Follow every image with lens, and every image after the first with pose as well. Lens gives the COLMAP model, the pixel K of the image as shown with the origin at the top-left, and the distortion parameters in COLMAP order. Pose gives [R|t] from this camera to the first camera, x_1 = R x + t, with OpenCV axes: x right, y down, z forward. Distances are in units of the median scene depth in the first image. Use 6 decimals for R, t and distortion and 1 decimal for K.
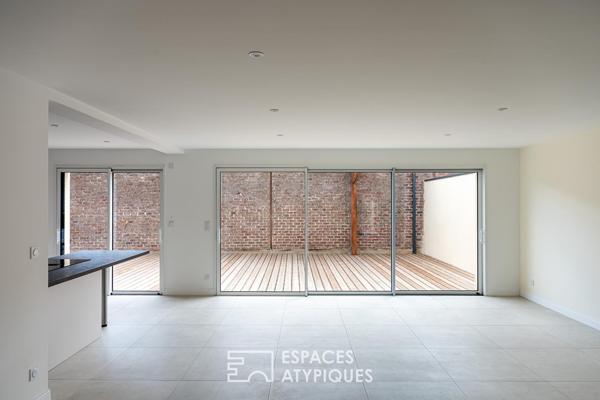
lens RADIAL K [[402.0, 0, 300.0], [0, 402.0, 200.0], [0, 0, 1]] dist [0.000326, -0.000665]
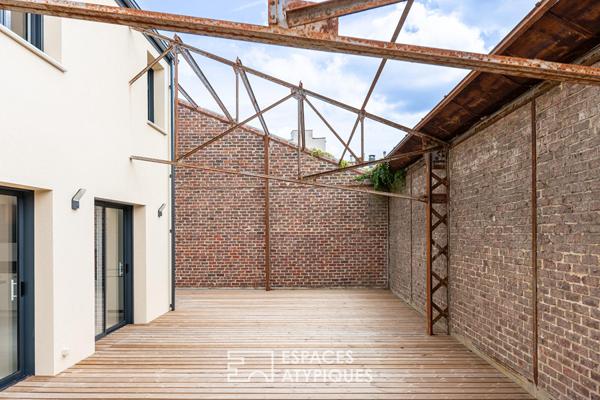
lens RADIAL K [[414.6, 0, 299.6], [0, 414.6, 229.7], [0, 0, 1]] dist [-0.000930, -0.000070]
pose [[-0.034592, -0.003599, -0.999395, 0.269794], [0.019947, 0.999792, -0.004291, -0.004782], [0.999202, -0.020083, -0.034513, 0.821541]]
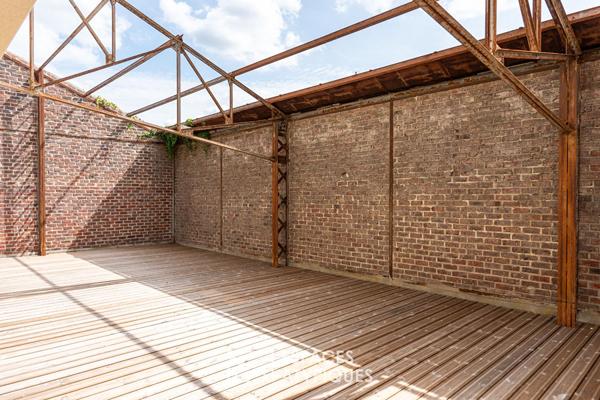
lens RADIAL K [[402.0, 0, 300.0], [0, 402.0, 200.0], [0, 0, 1]] dist [0.000326, -0.000665]
pose [[0.687364, 0.009178, -0.726255, 0.229399], [0.007259, 0.999783, 0.019504, 0.010099], [0.726277, -0.018678, 0.687148, 0.549517]]
